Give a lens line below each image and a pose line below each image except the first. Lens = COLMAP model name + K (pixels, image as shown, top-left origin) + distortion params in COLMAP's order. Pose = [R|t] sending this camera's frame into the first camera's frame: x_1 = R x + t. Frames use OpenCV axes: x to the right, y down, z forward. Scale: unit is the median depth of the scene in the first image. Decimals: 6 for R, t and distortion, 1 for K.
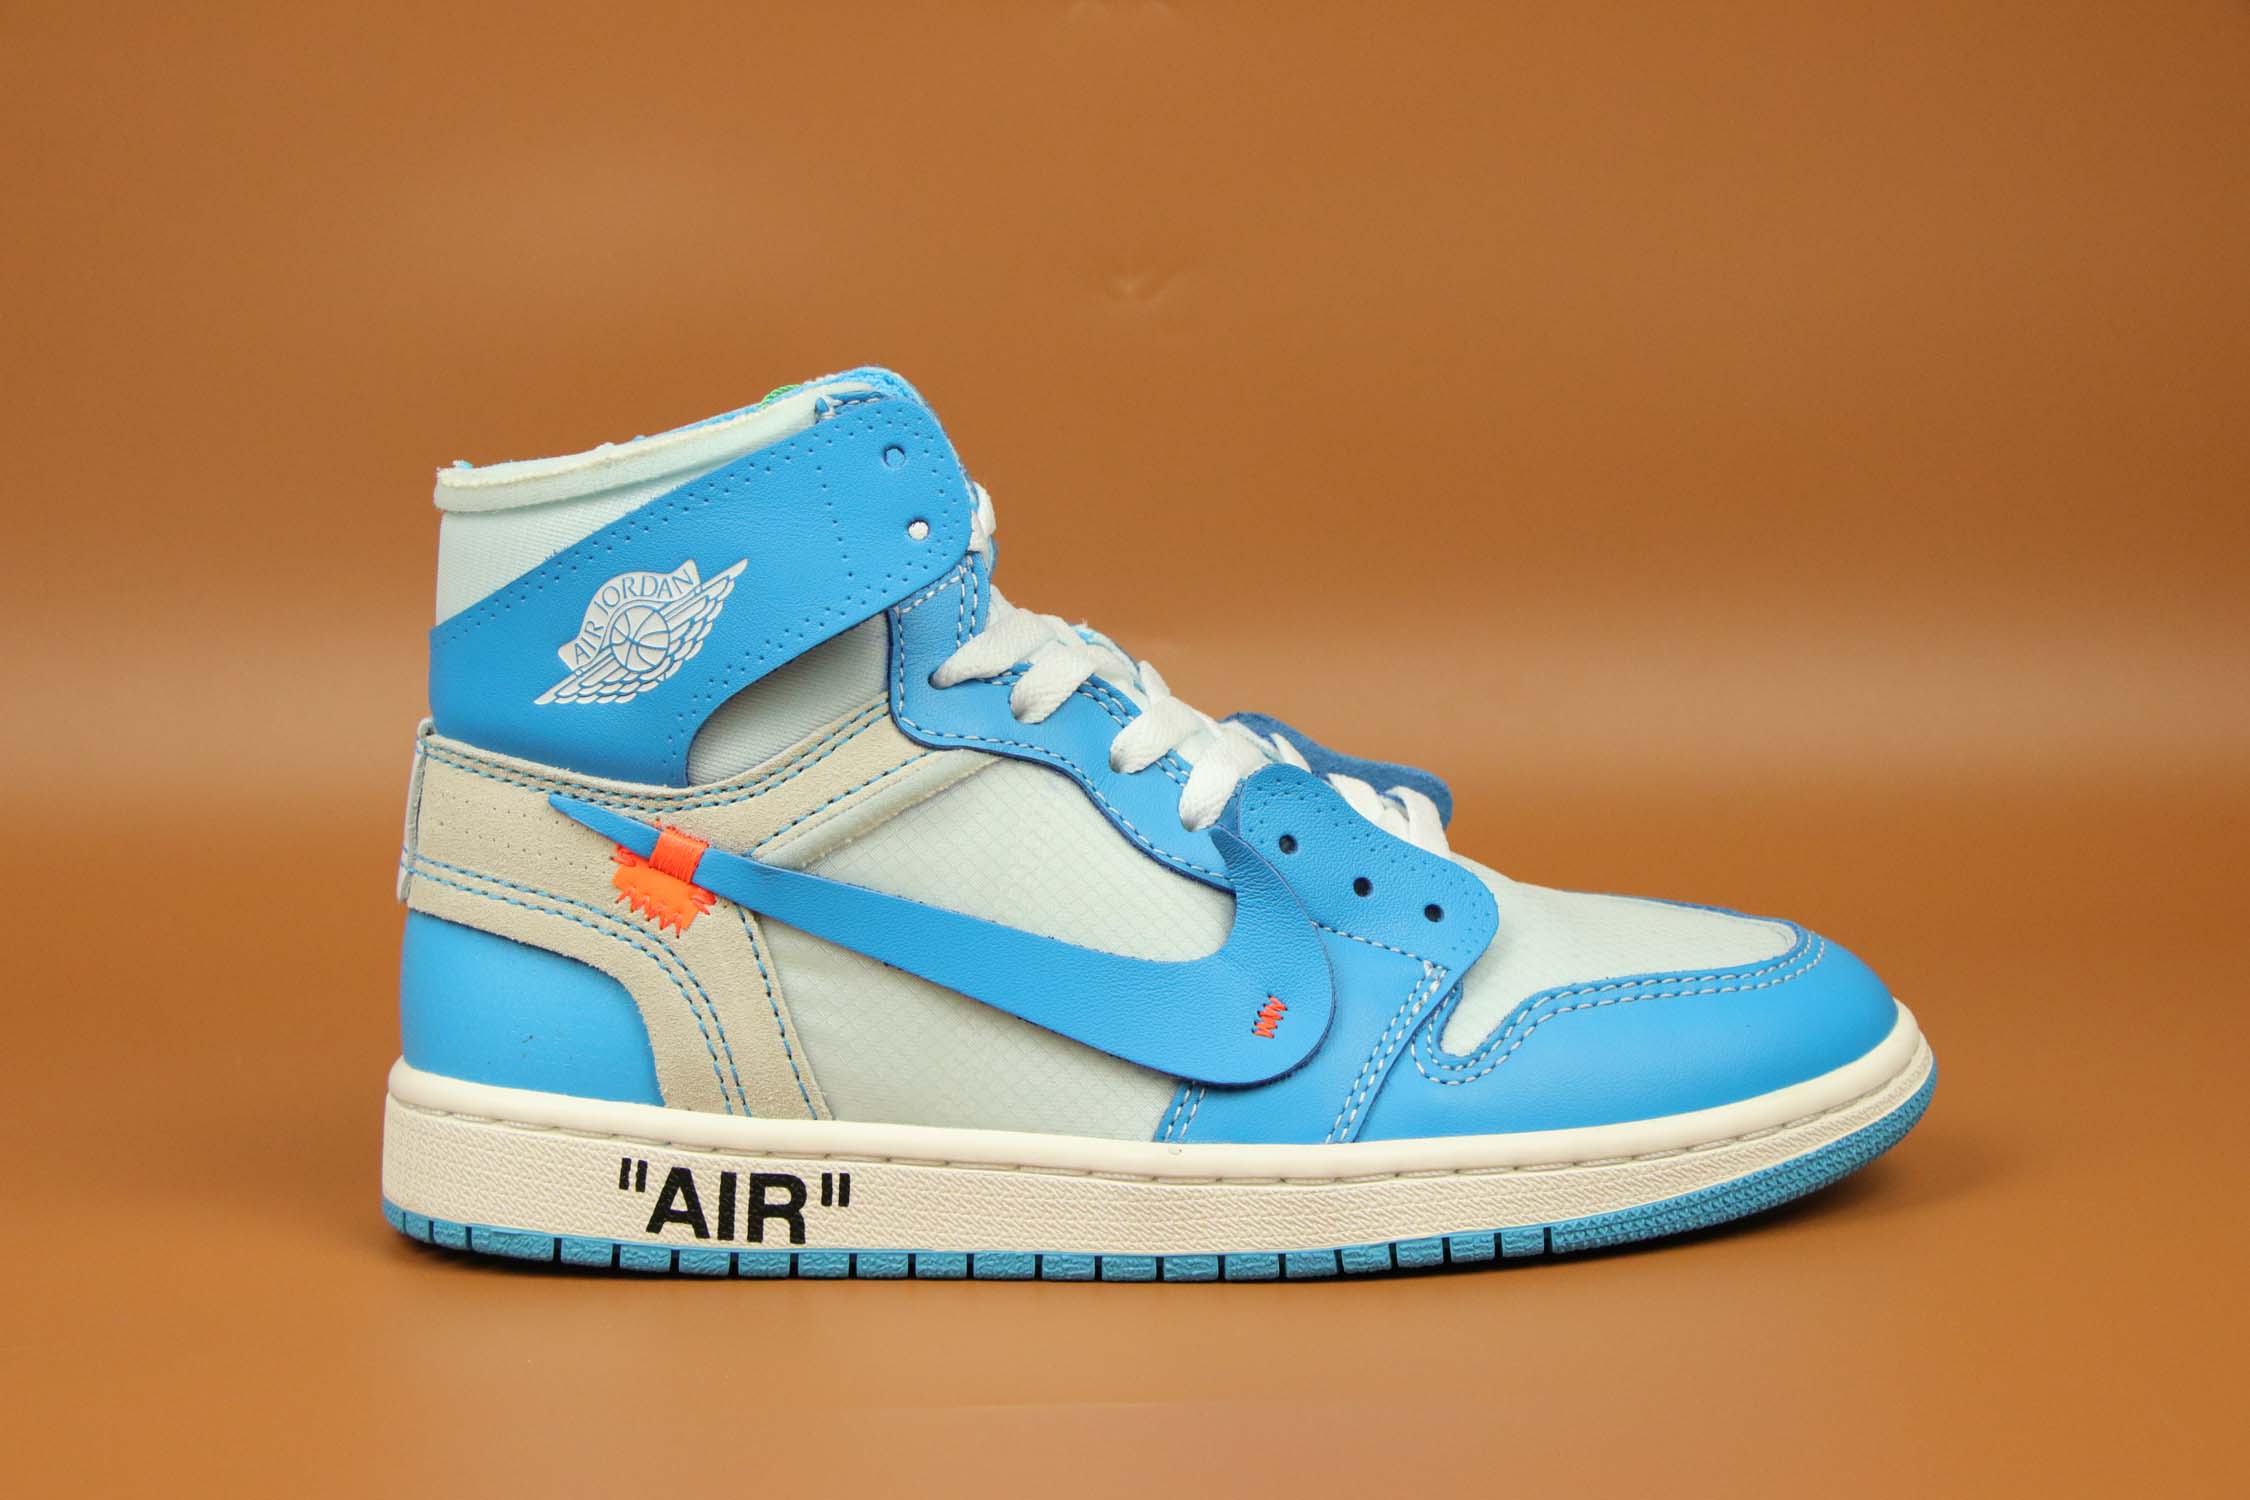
lens RADIAL K [[3740.3, 0, 1119.1], [0, 3740.3, 758.5], [0, 0, 1]] dist [0.069394, 0.000000]
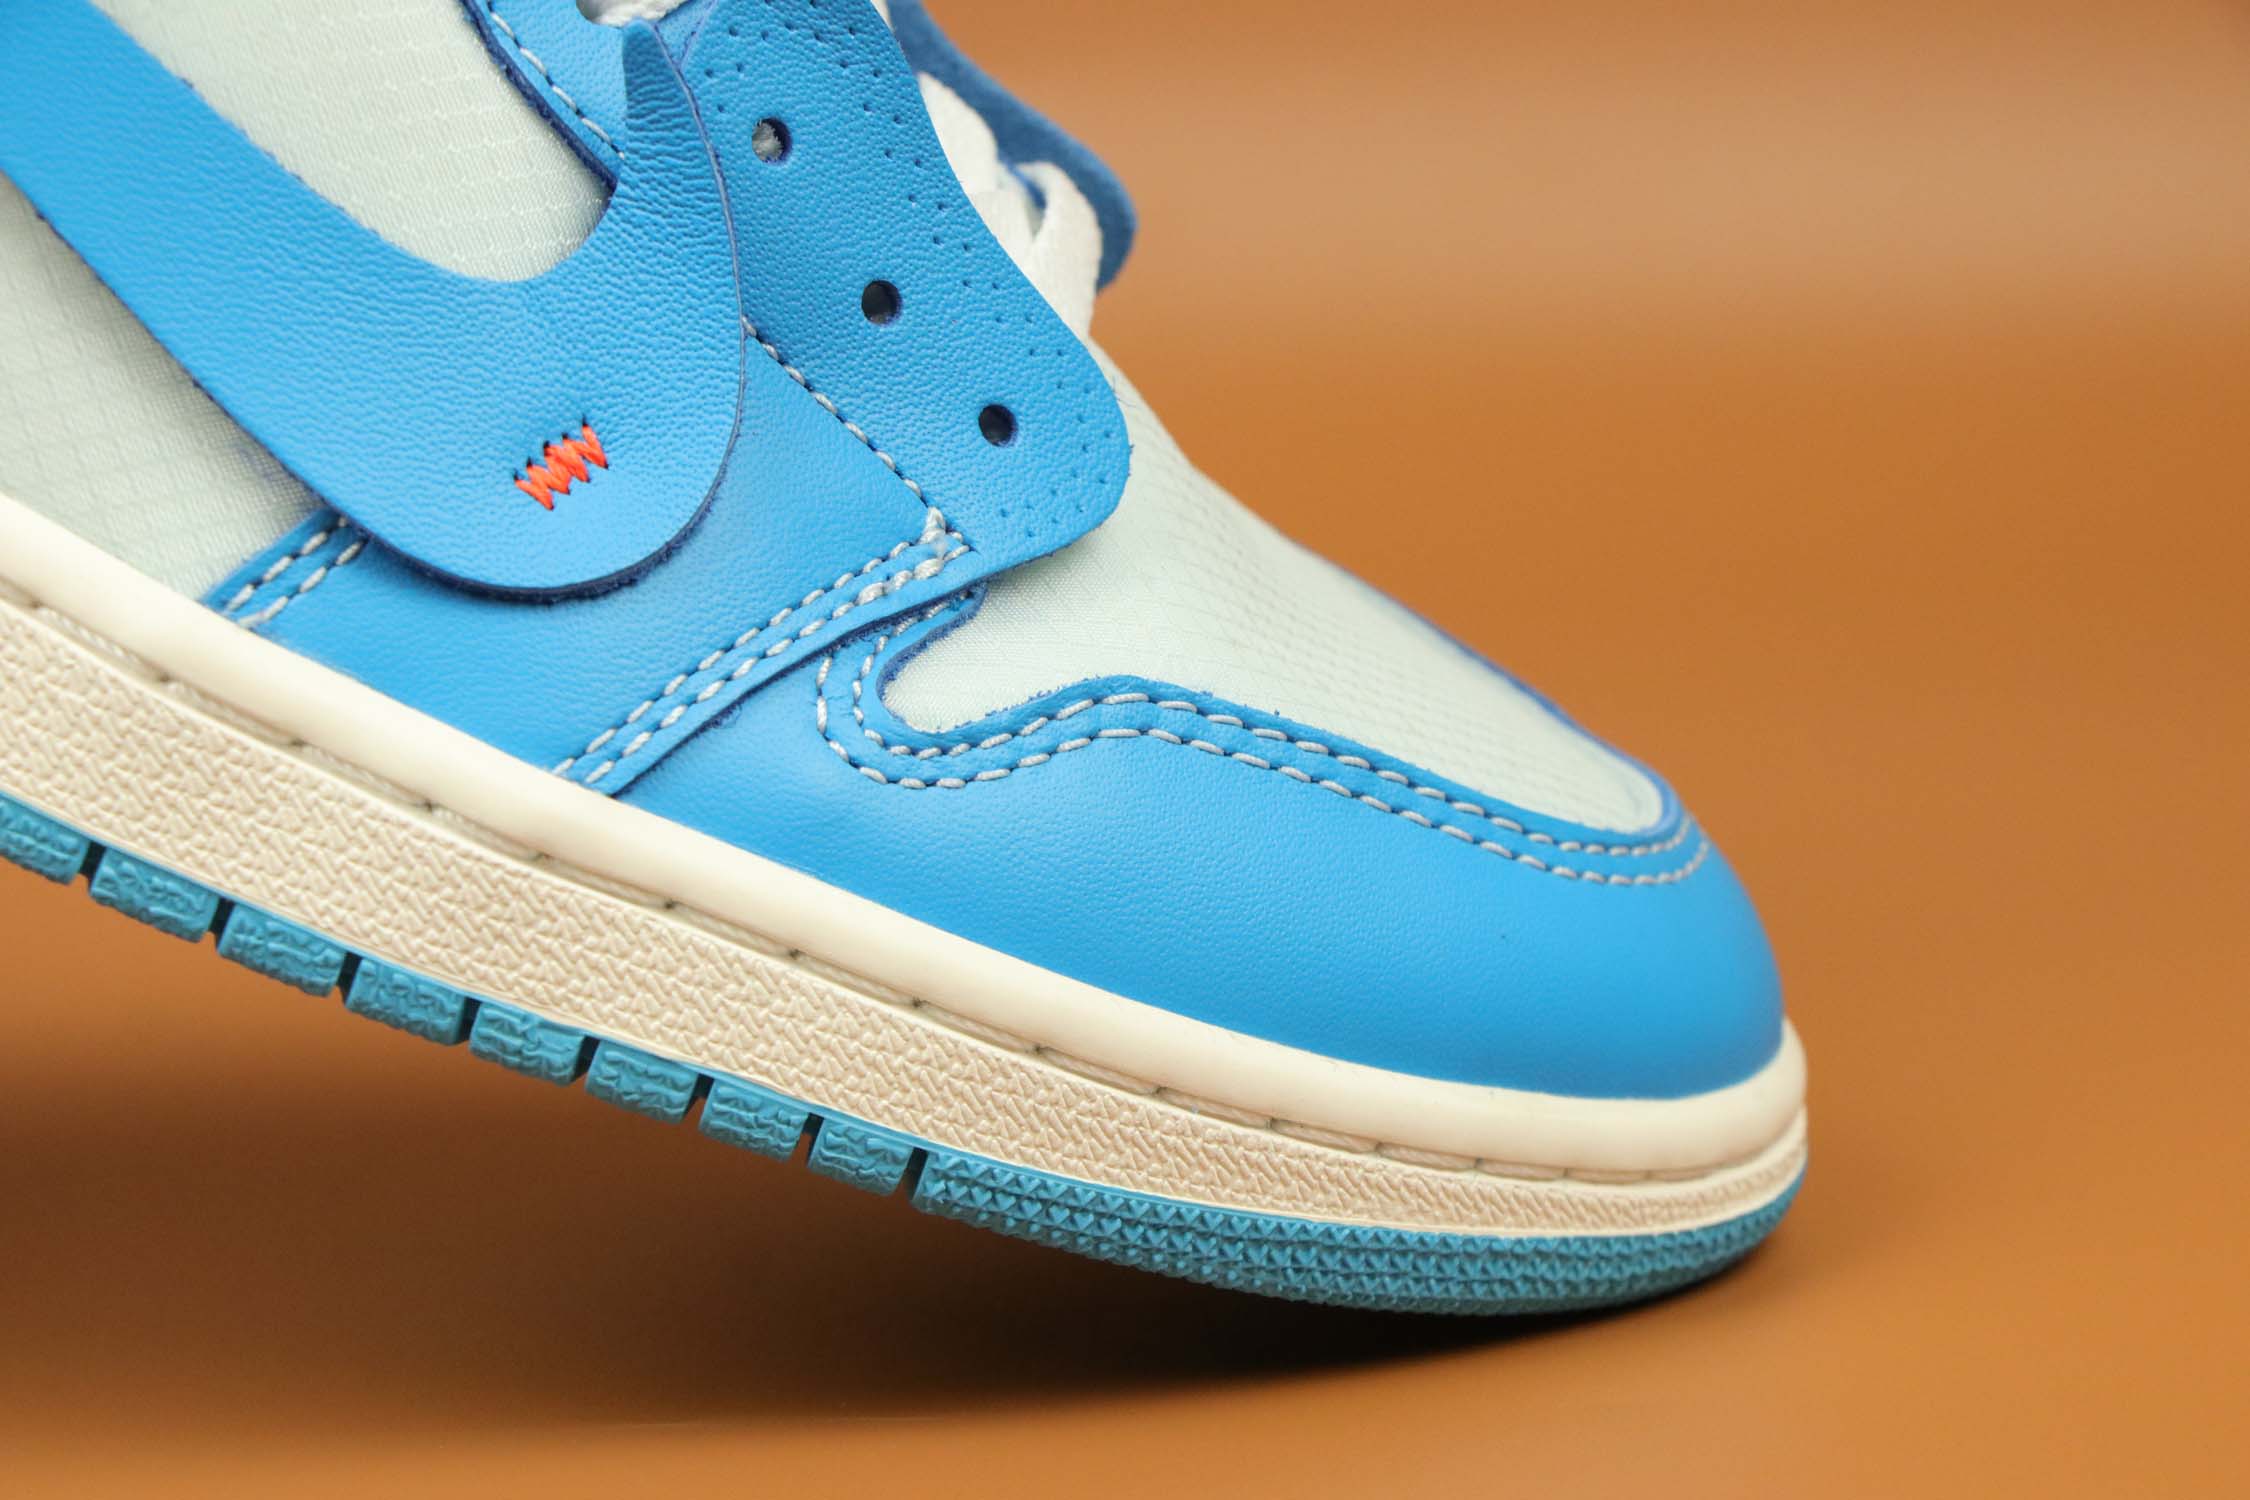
lens RADIAL K [[5198.9, 0, 1122.6], [0, 5198.9, 749.2], [0, 0, 1]] dist [0.172766, 0.000000]
pose [[0.896253, 0.427763, 0.117256, 0.041112], [-0.435818, 0.898438, 0.053595, 0.037020], [-0.082421, -0.099137, 0.991655, 0.374565]]
